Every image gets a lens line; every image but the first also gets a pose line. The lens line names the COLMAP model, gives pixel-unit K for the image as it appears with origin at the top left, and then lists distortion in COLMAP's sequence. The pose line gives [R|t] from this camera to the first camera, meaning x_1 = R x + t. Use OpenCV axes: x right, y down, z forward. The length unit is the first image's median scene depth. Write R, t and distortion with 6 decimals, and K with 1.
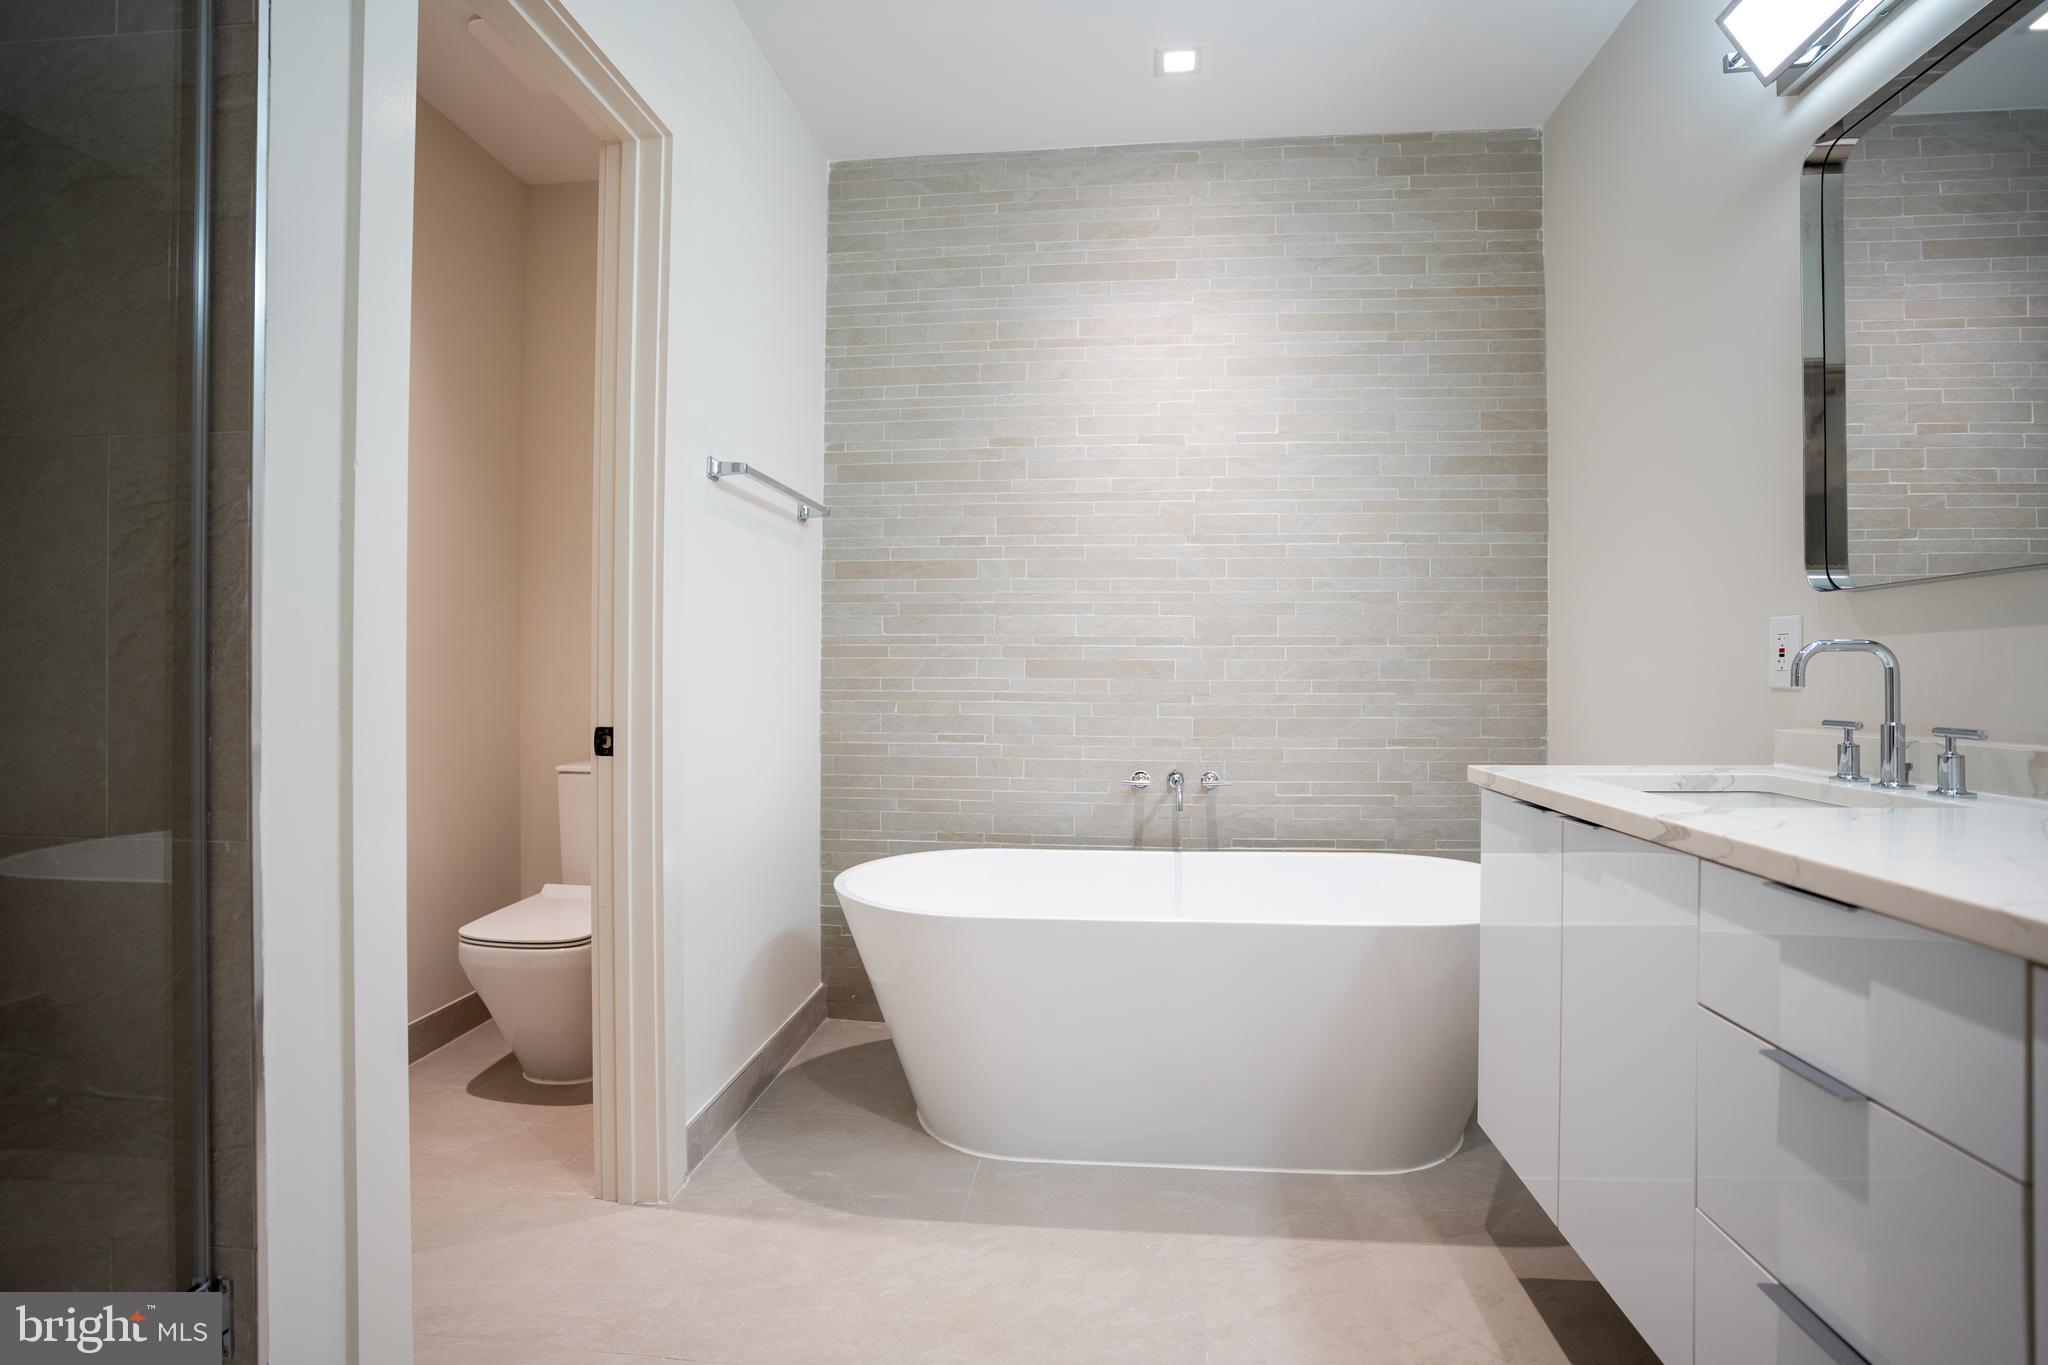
lens RADIAL K [[1025.2, 0, 1026.7], [0, 1025.2, 672.7], [0, 0, 1]] dist [-0.067233, 0.024921]
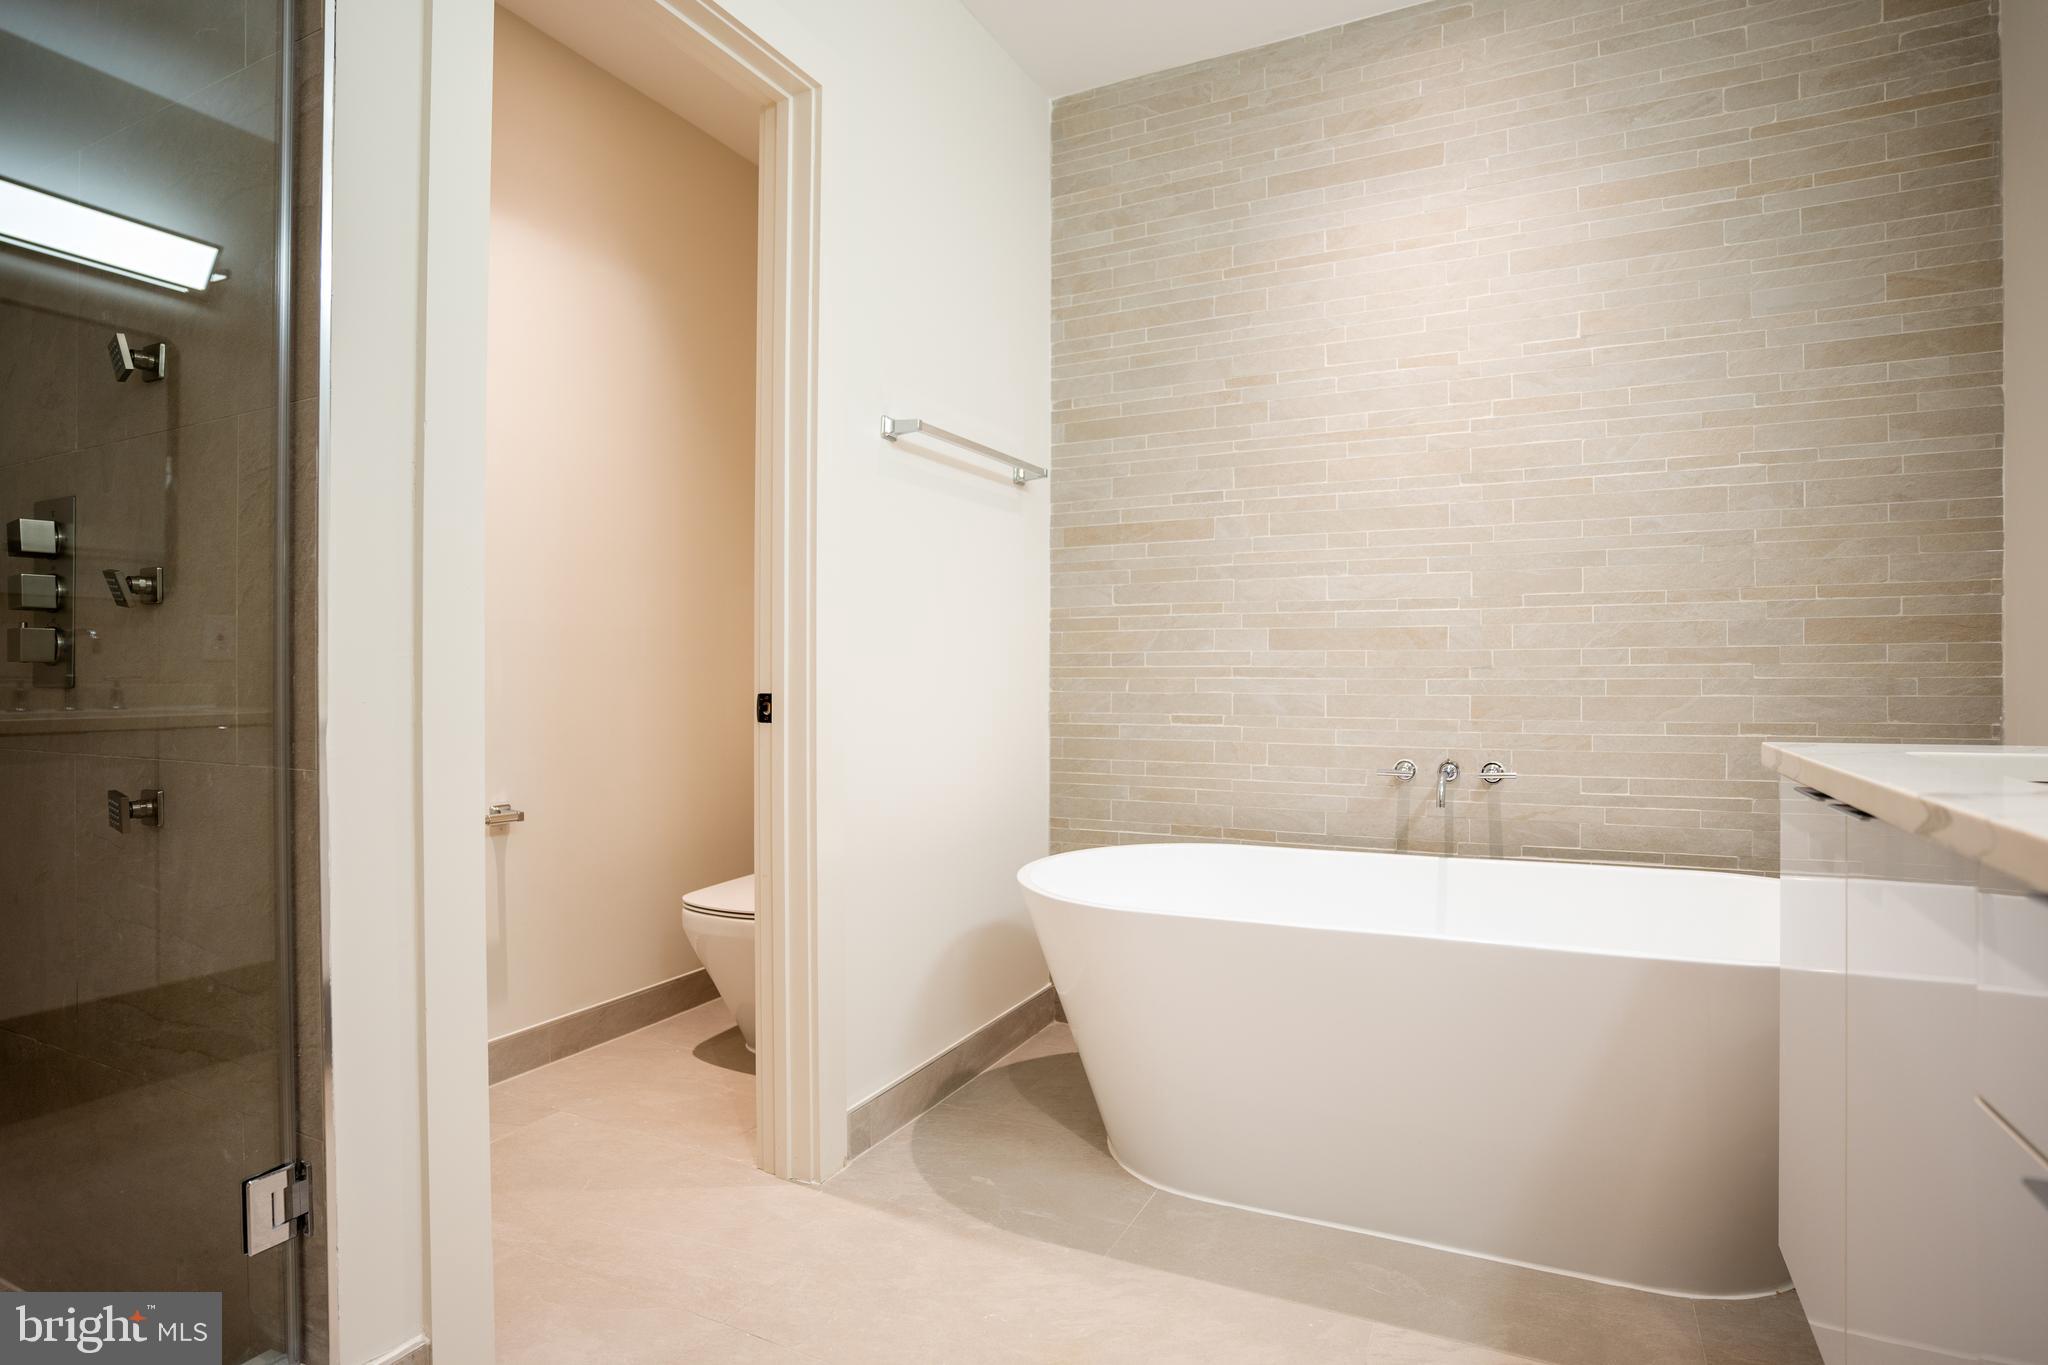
lens RADIAL K [[1098.5, 0, 1024.3], [0, 1098.5, 669.5], [0, 0, 1]] dist [-0.057918, 0.028777]
pose [[0.934523, -0.006806, -0.355837, 0.141032], [0.005197, 0.999971, -0.005478, 0.026254], [0.355864, 0.003270, 0.934532, 0.060894]]
